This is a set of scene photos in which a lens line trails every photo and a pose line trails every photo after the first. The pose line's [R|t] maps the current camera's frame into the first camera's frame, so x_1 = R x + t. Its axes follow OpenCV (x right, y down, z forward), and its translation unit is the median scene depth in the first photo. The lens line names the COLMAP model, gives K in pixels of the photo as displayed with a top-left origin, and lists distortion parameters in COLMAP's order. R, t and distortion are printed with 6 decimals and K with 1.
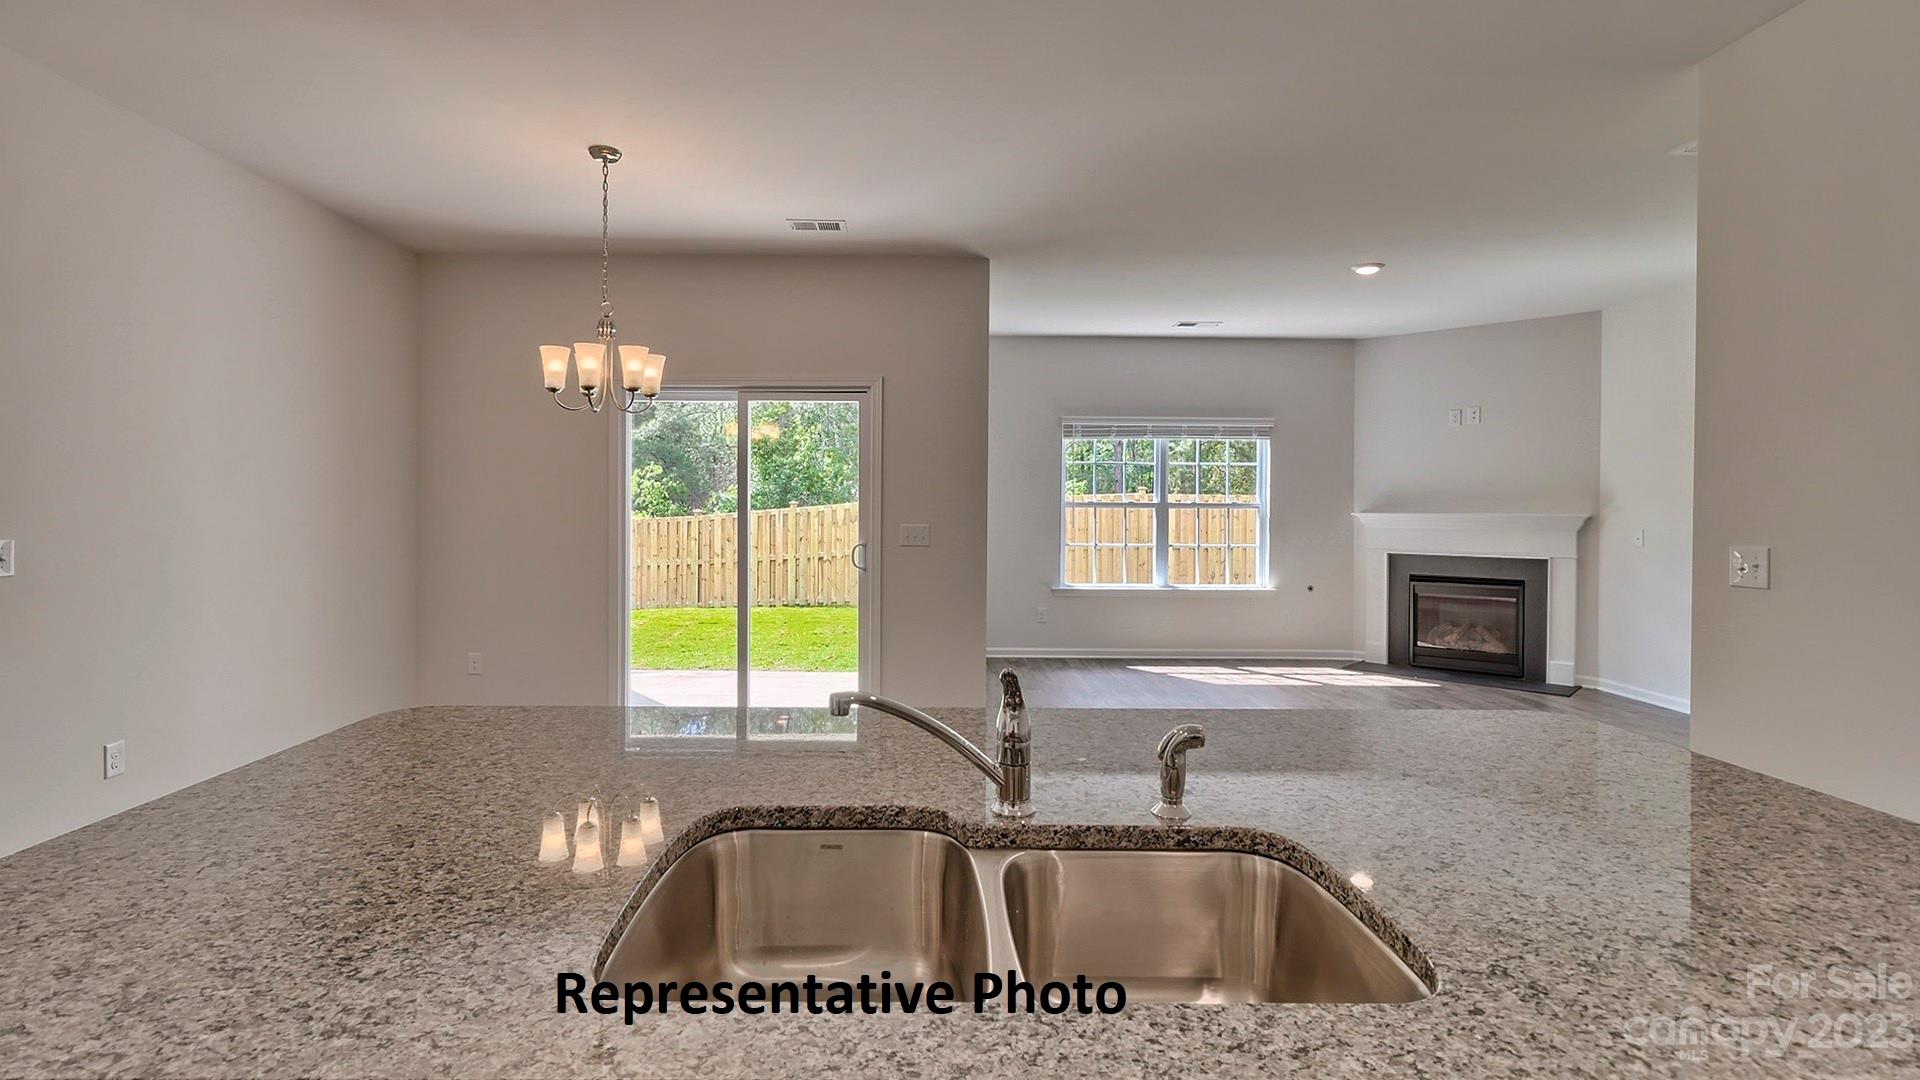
lens RADIAL K [[904.2, 0, 932.4], [0, 904.2, 513.8], [0, 0, 1]] dist [0.002928, 0.000274]
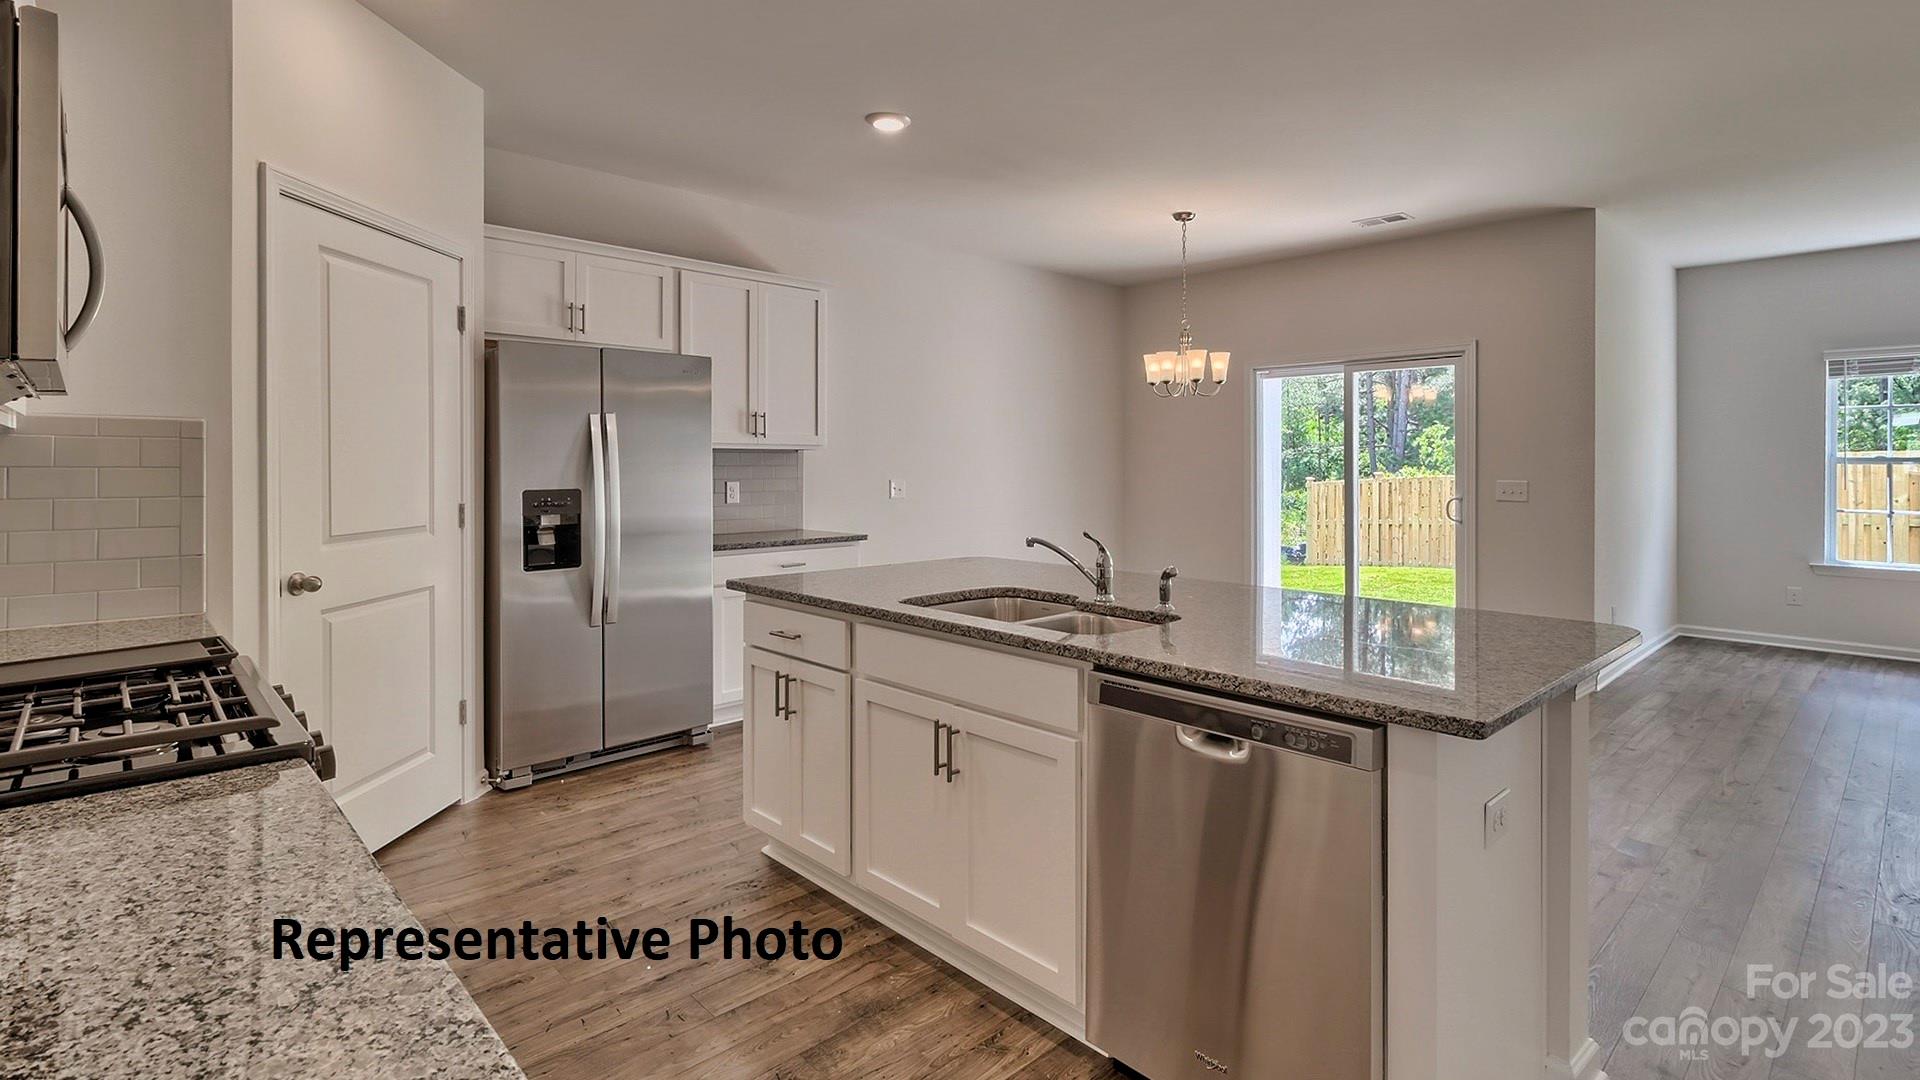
lens RADIAL K [[912.3, 0, 969.6], [0, 912.3, 463.0], [0, 0, 1]] dist [0.000609, 0.000163]
pose [[0.686990, -0.004361, -0.726654, 0.213728], [-0.003789, 0.999947, -0.009584, 0.002786], [0.726657, 0.009337, 0.686937, -0.109423]]
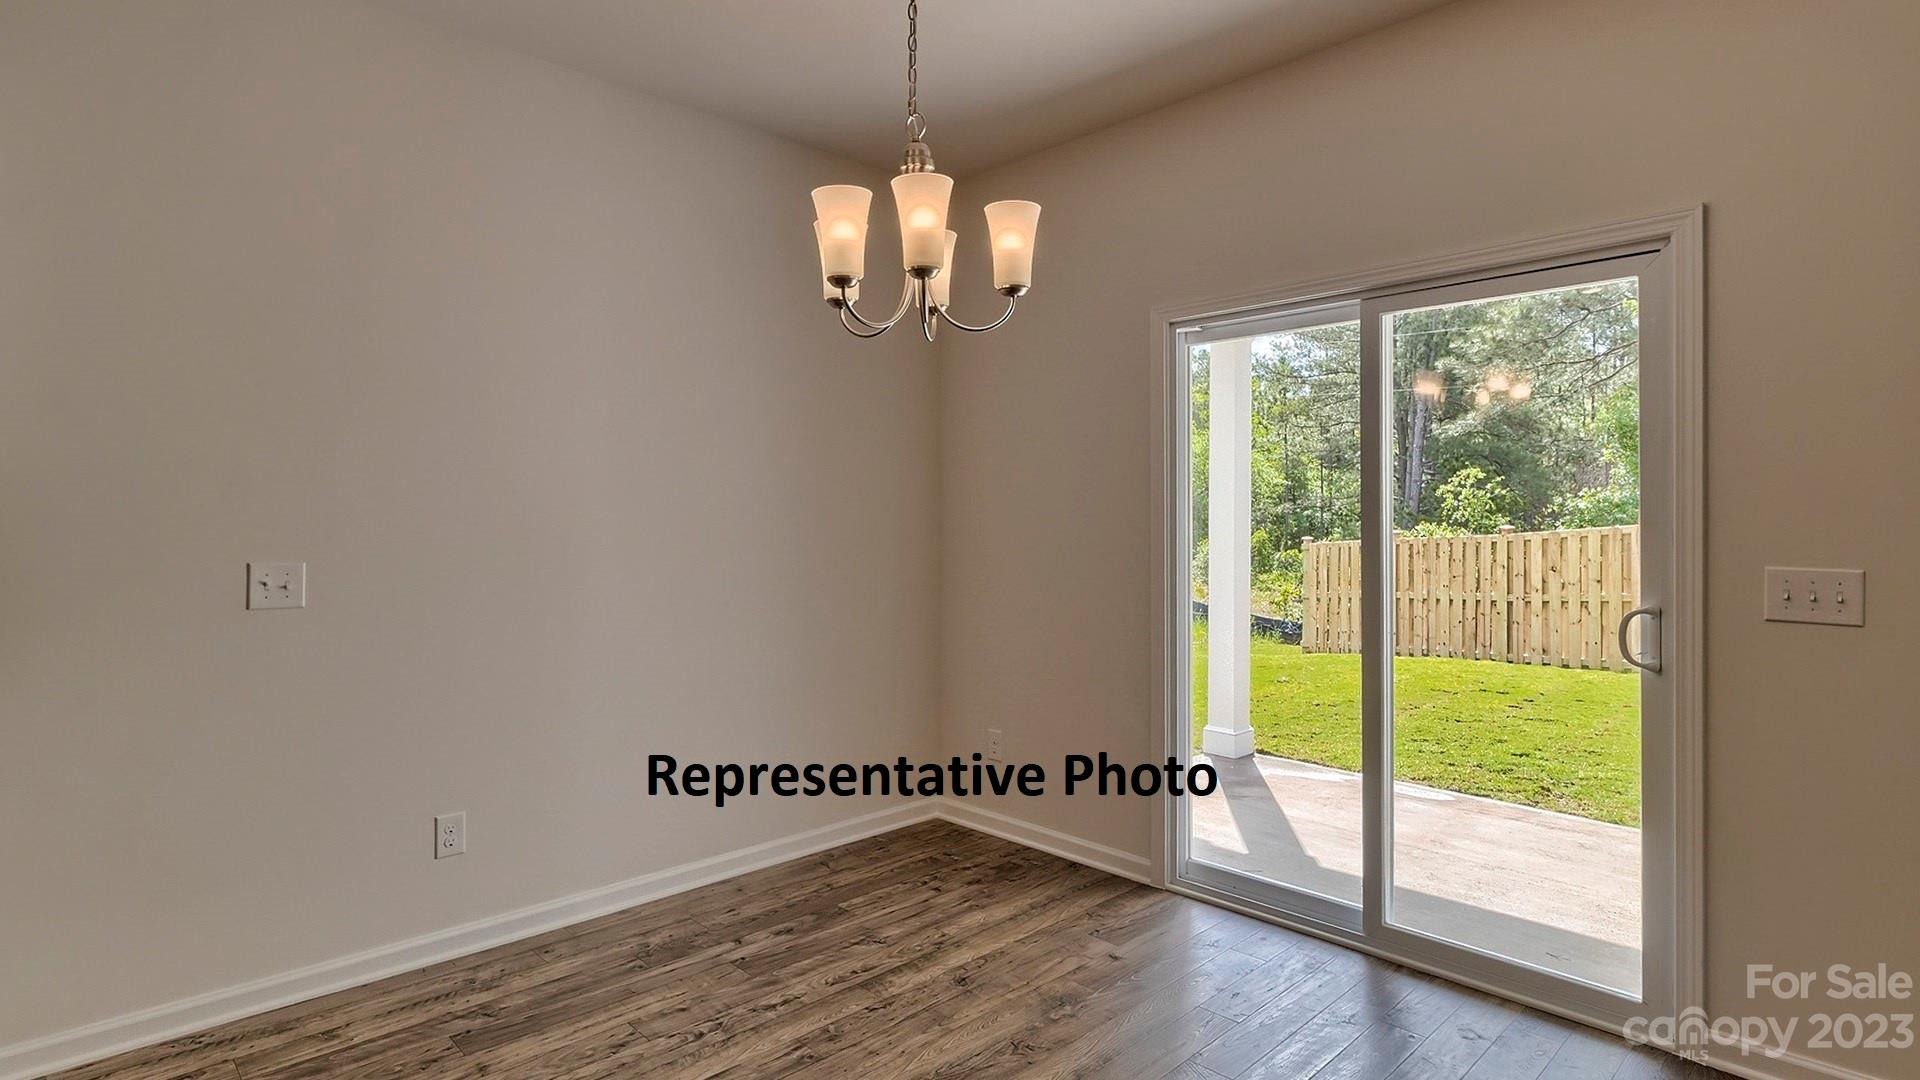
lens RADIAL K [[1001.1, 0, 944.0], [0, 1001.1, 519.6], [0, 0, 1]] dist [0.001154, -0.000097]
pose [[0.690656, -0.003894, -0.723173, 0.023310], [-0.003317, 0.999958, -0.008553, -0.002508], [0.723176, 0.008306, 0.690614, 0.301684]]
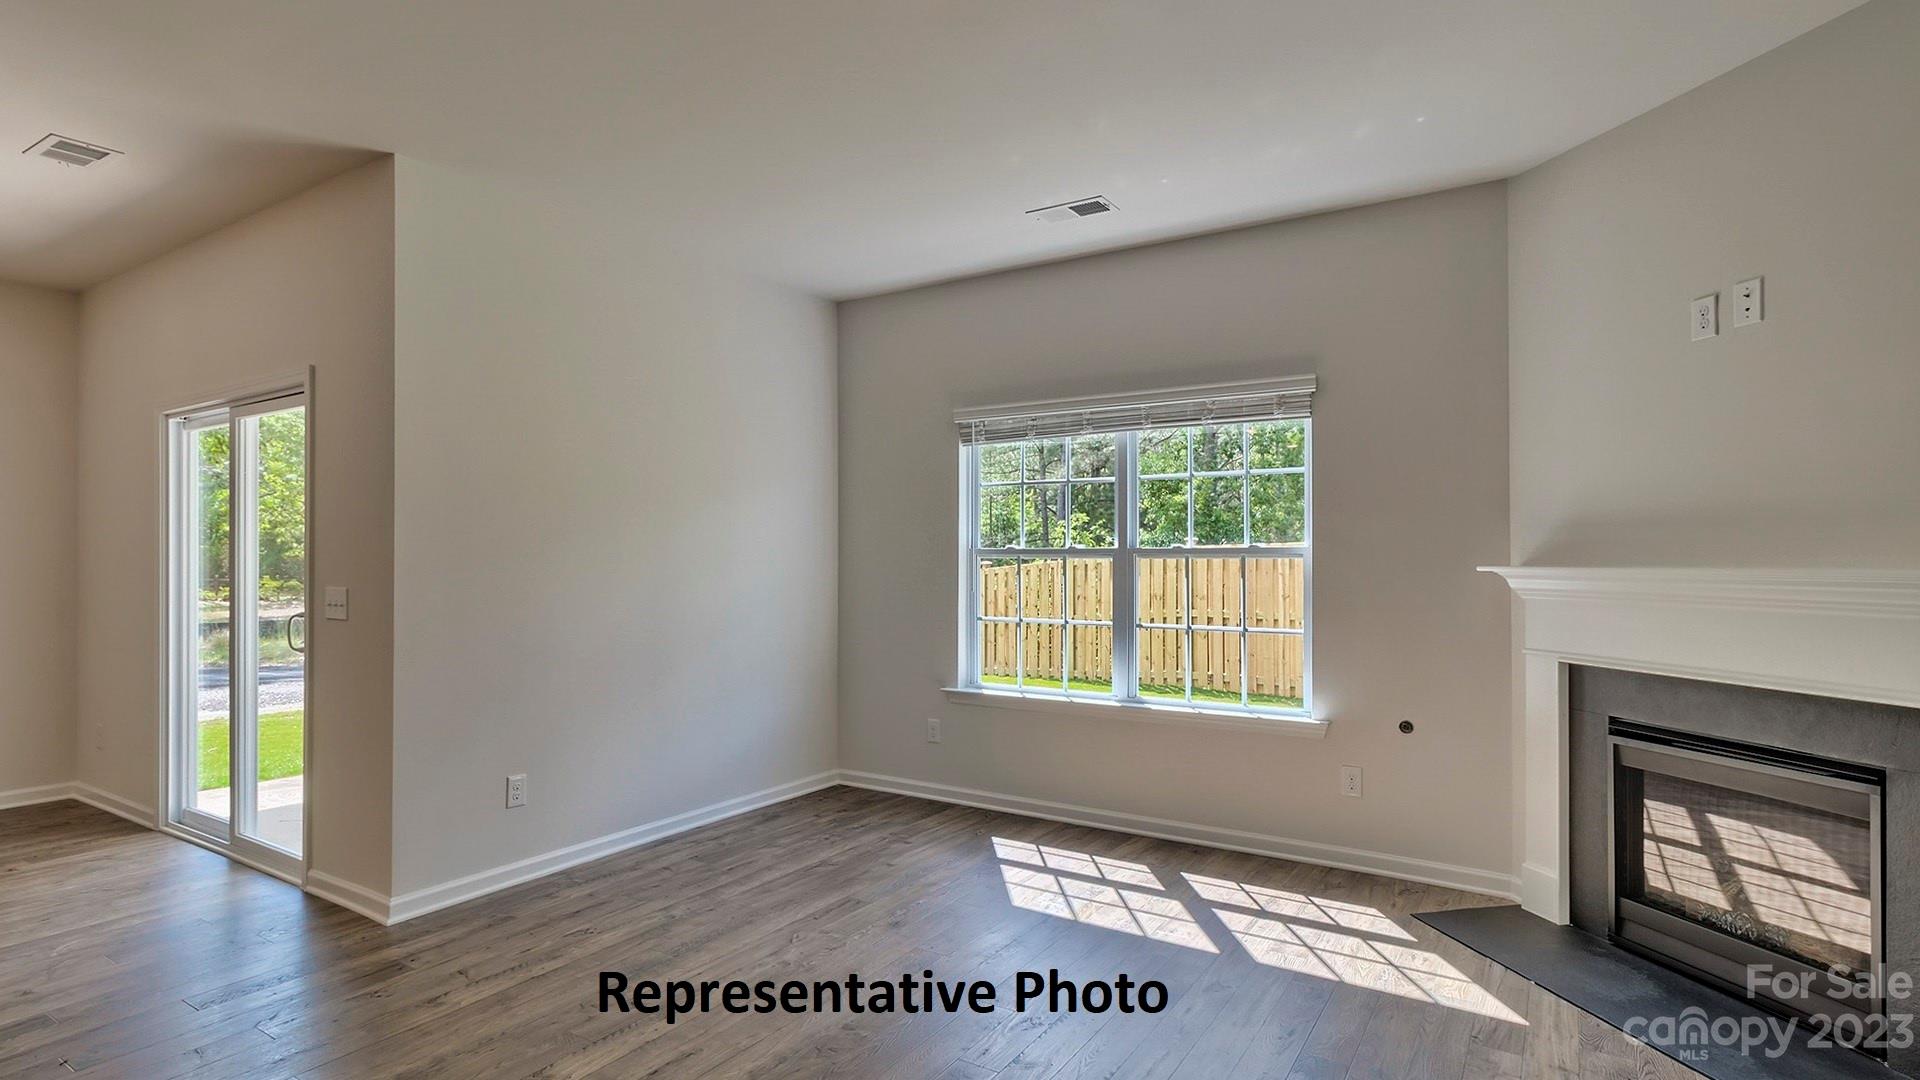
lens RADIAL K [[961.0, 0, 935.2], [0, 961.0, 551.9], [0, 0, 1]] dist [-0.000272, -0.001572]
pose [[0.834642, -0.009306, -0.550714, 0.498840], [0.001517, 0.999892, -0.014598, -0.001671], [0.550791, 0.011349, 0.834566, 0.457312]]
